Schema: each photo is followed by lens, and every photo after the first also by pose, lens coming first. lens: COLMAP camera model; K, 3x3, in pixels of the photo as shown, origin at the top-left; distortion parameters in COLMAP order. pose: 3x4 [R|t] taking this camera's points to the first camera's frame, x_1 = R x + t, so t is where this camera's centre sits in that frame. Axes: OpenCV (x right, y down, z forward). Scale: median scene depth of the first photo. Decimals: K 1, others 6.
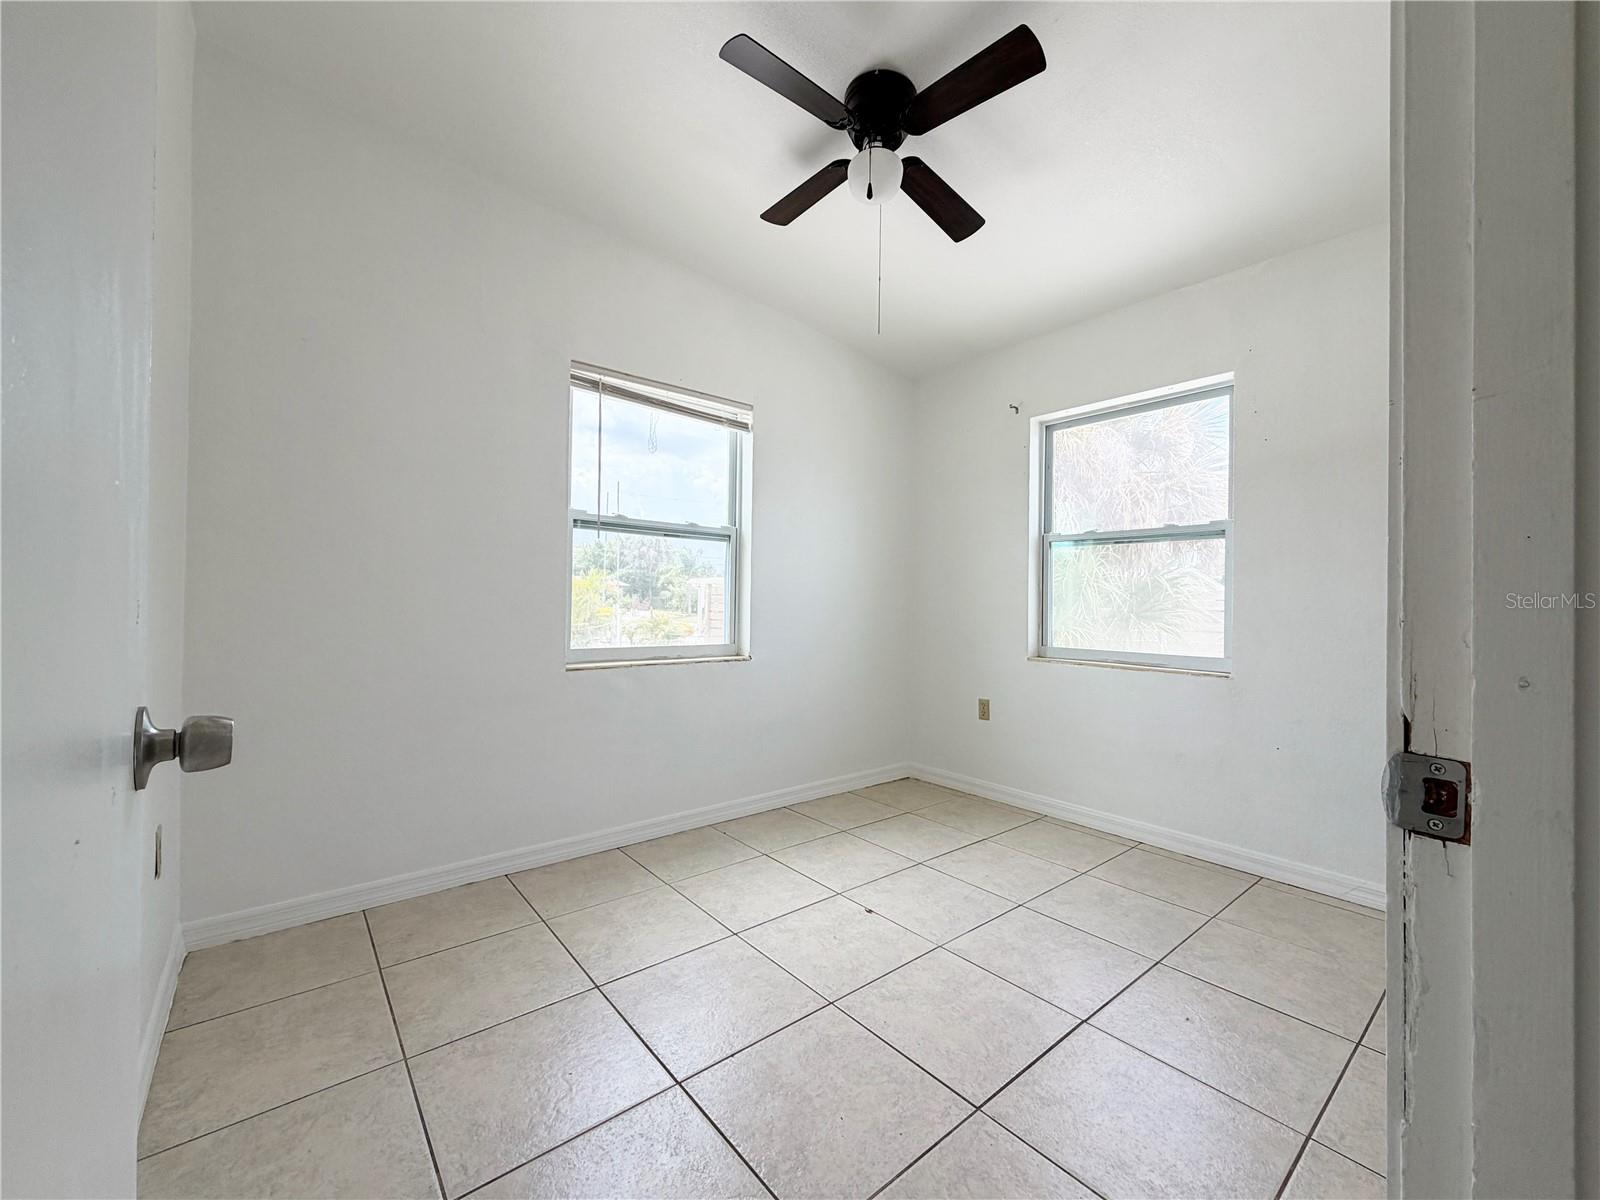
lens RADIAL K [[641.2, 0, 786.5], [0, 641.2, 599.5], [0, 0, 1]] dist [-0.001614, 0.000931]
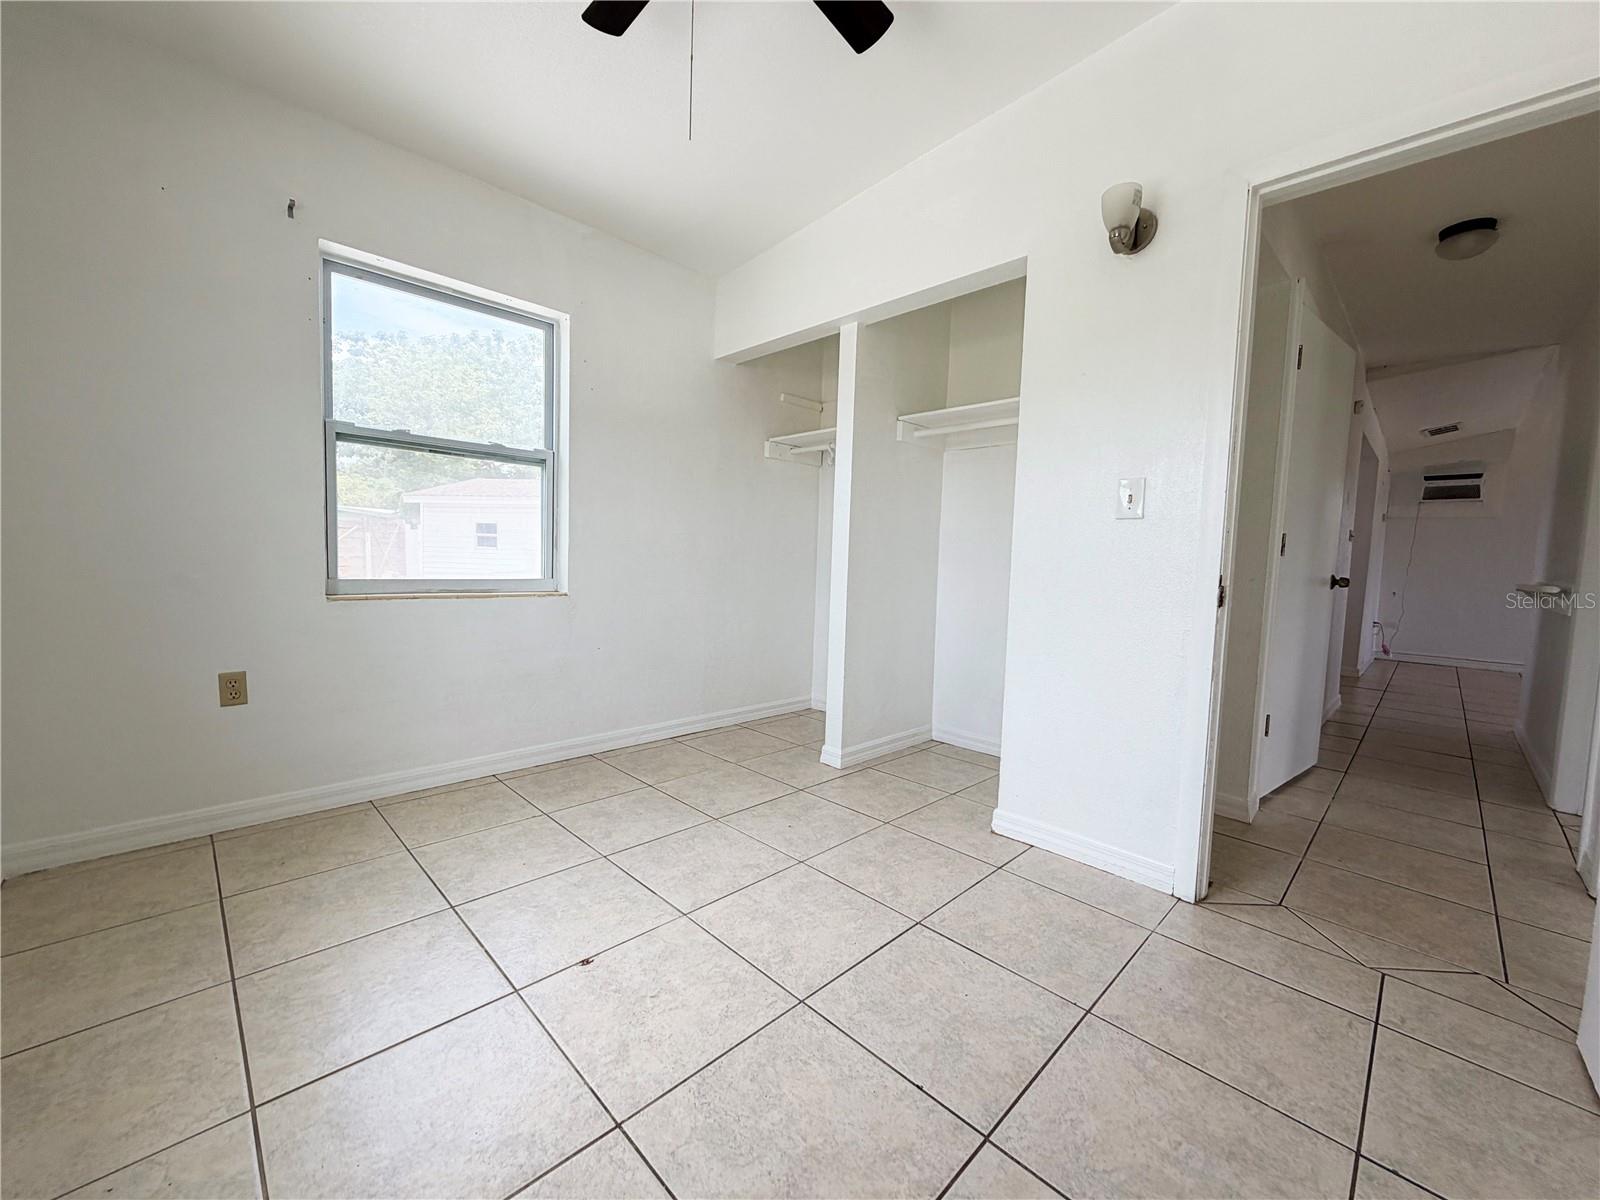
lens RADIAL K [[641.2, 0, 800.6], [0, 641.2, 596.9], [0, 0, 1]] dist [-0.001614, 0.000931]
pose [[-0.108727, -0.083392, 0.990568, -0.446956], [-0.038282, 0.996087, 0.079654, 0.019446], [-0.993334, -0.029260, -0.111494, 0.689136]]
